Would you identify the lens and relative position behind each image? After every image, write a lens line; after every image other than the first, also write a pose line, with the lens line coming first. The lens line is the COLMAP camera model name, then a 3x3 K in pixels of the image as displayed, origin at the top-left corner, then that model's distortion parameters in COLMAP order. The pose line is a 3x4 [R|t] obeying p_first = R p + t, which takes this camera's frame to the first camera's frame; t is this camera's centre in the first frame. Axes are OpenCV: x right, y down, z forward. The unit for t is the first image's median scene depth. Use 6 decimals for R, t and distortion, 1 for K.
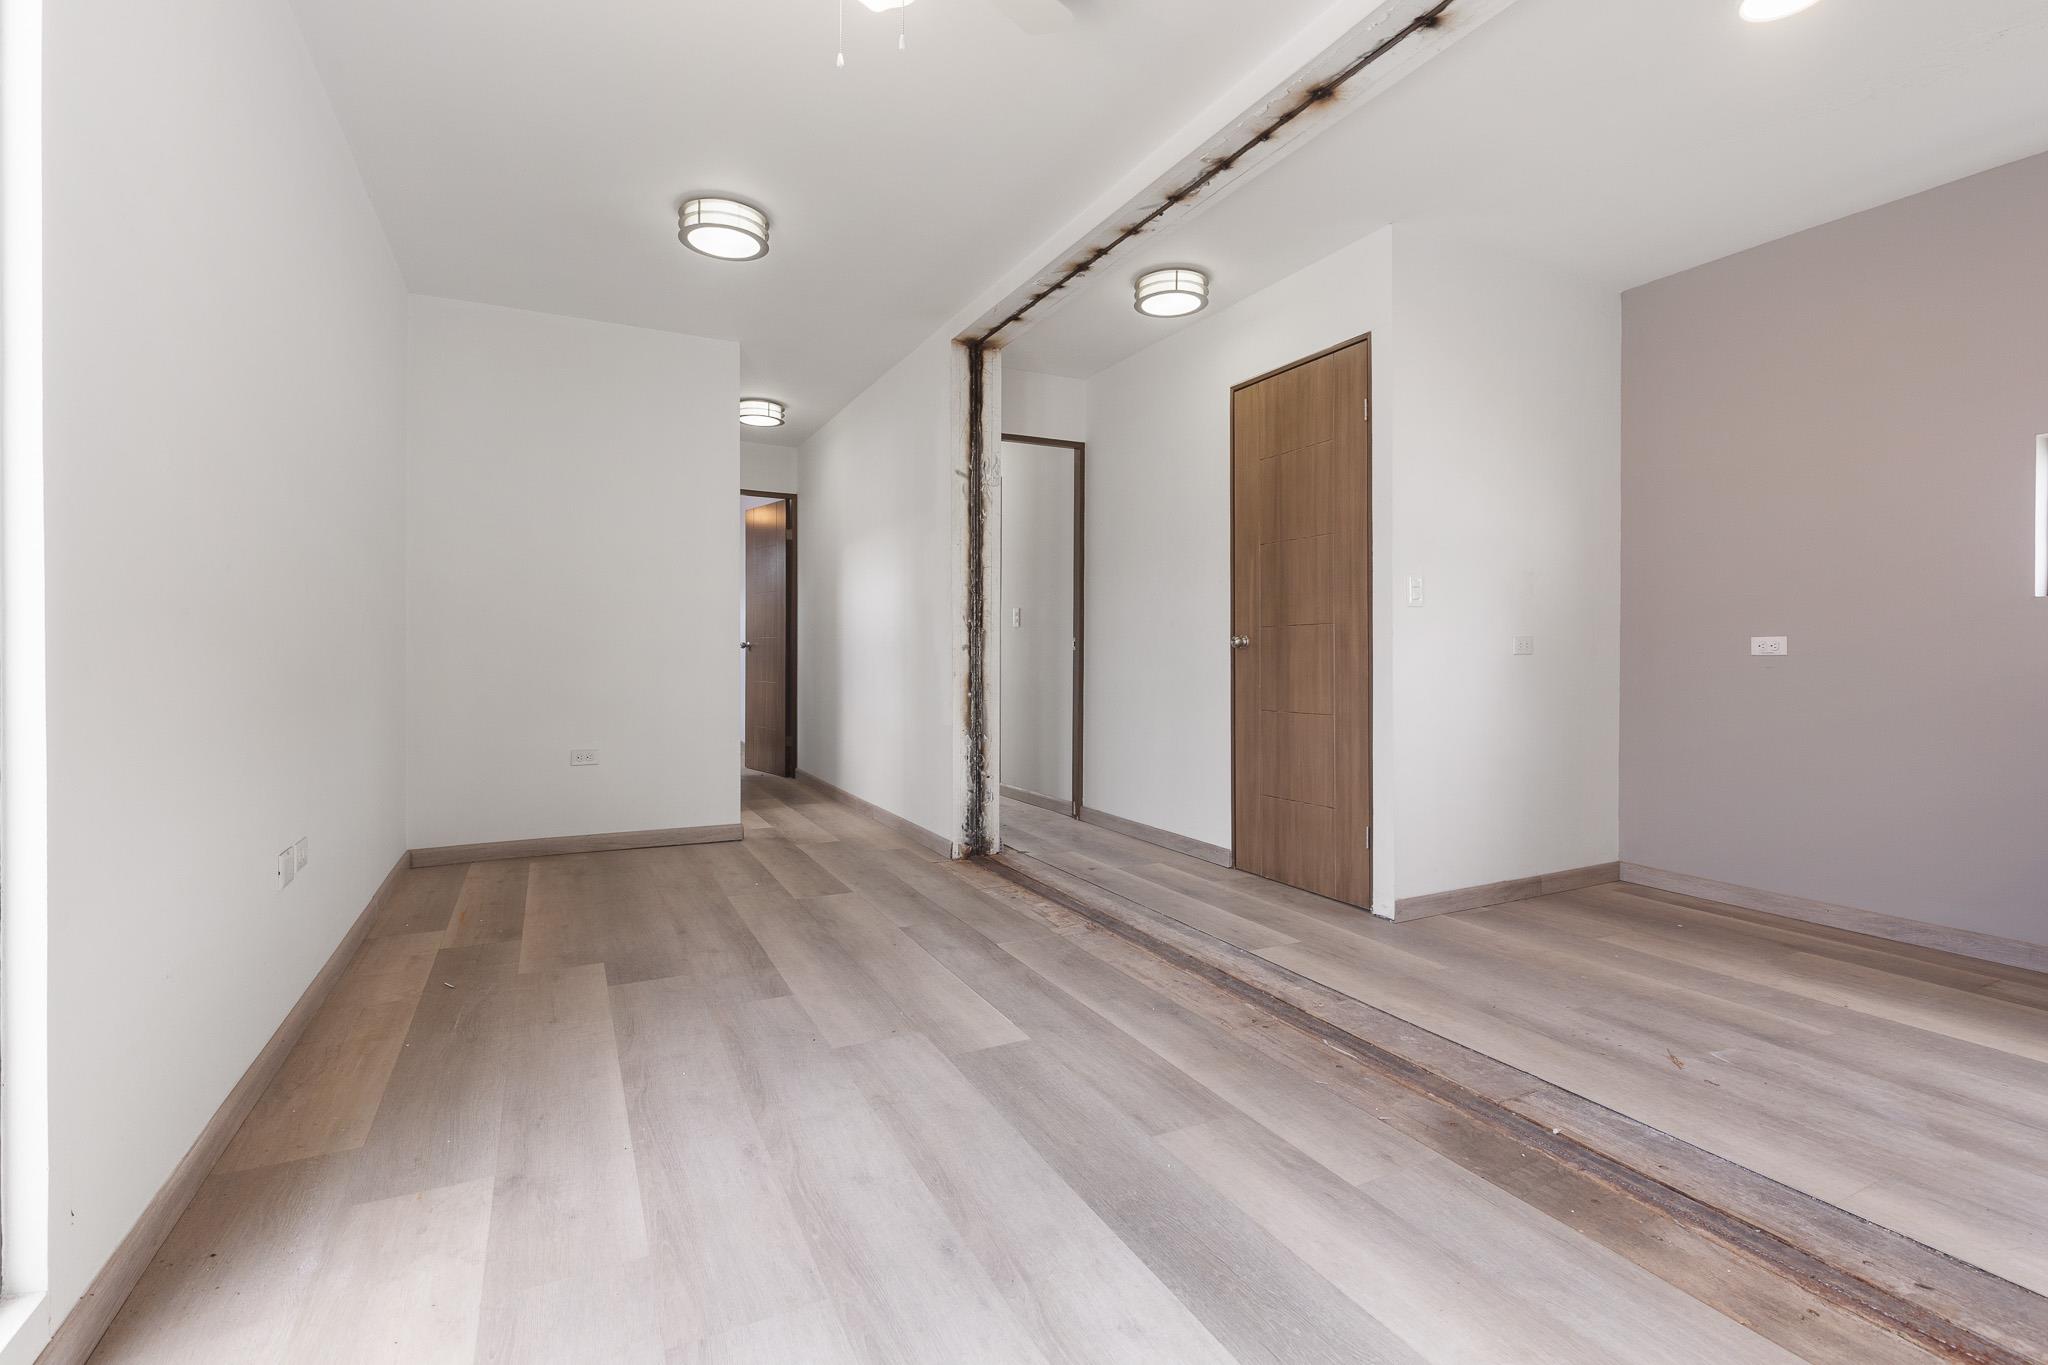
lens RADIAL K [[922.2, 0, 1033.5], [0, 922.2, 652.1], [0, 0, 1]] dist [0.000588, -0.000129]
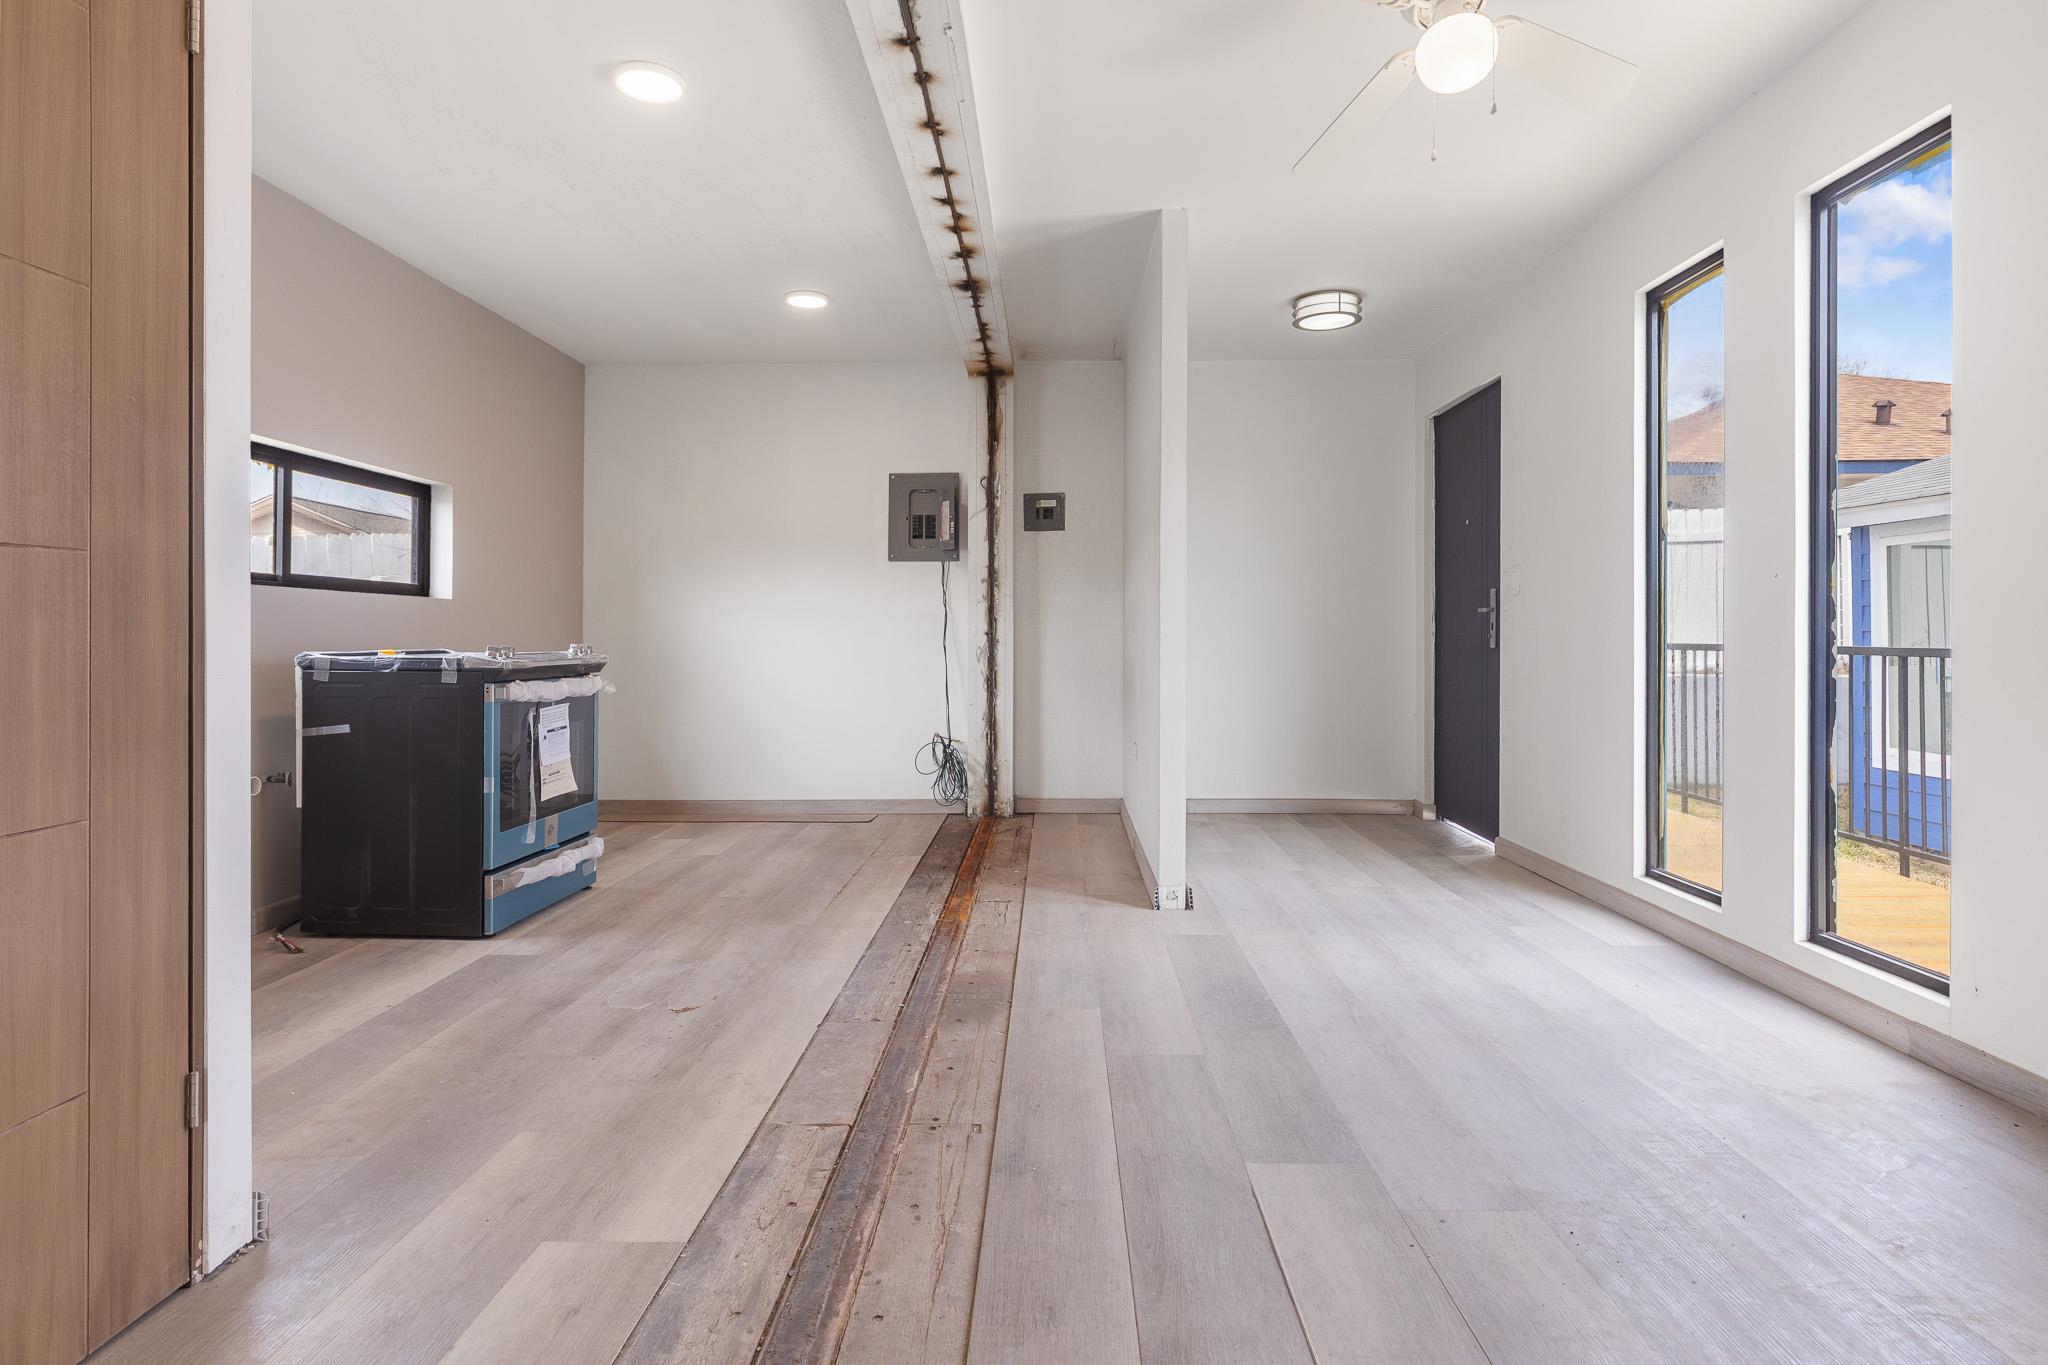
lens RADIAL K [[1080.0, 0, 1028.0], [0, 1080.0, 639.4], [0, 0, 1]] dist [0.001082, -0.000127]
pose [[-0.874812, -0.003767, 0.484448, -0.233116], [-0.003451, 0.999993, 0.001544, -0.000496], [-0.484450, -0.000321, -0.874819, 1.599536]]
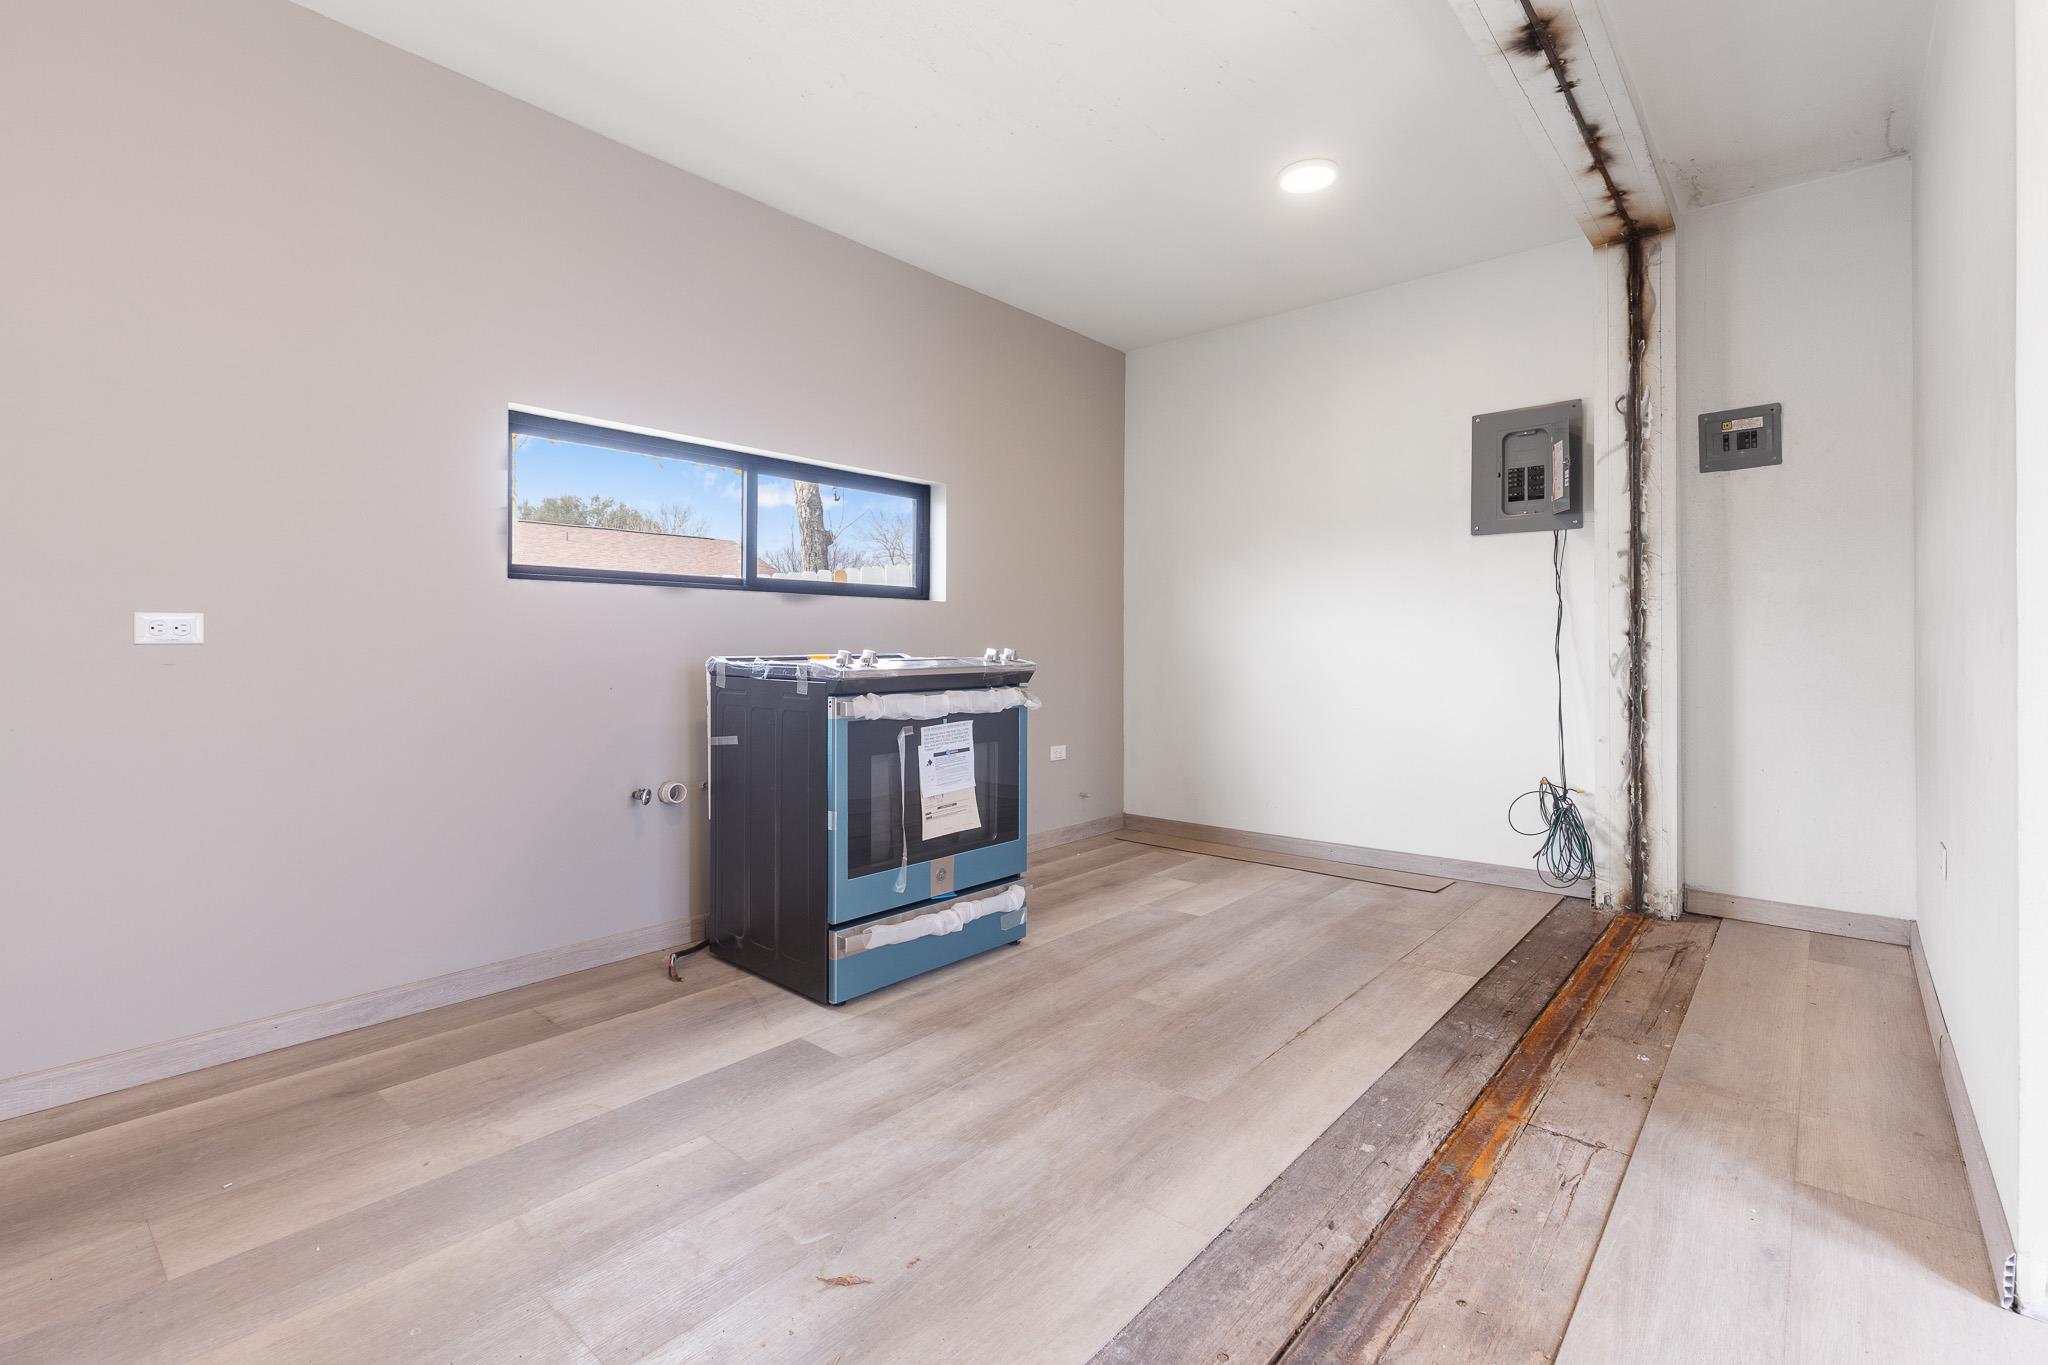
lens RADIAL K [[934.5, 0, 1019.4], [0, 934.5, 638.5], [0, 0, 1]] dist [0.001240, -0.000702]
pose [[-0.369051, 0.002253, 0.929406, 0.042938], [-0.000526, 0.999996, -0.002633, 0.001673], [-0.929409, -0.001460, -0.369049, 0.935056]]
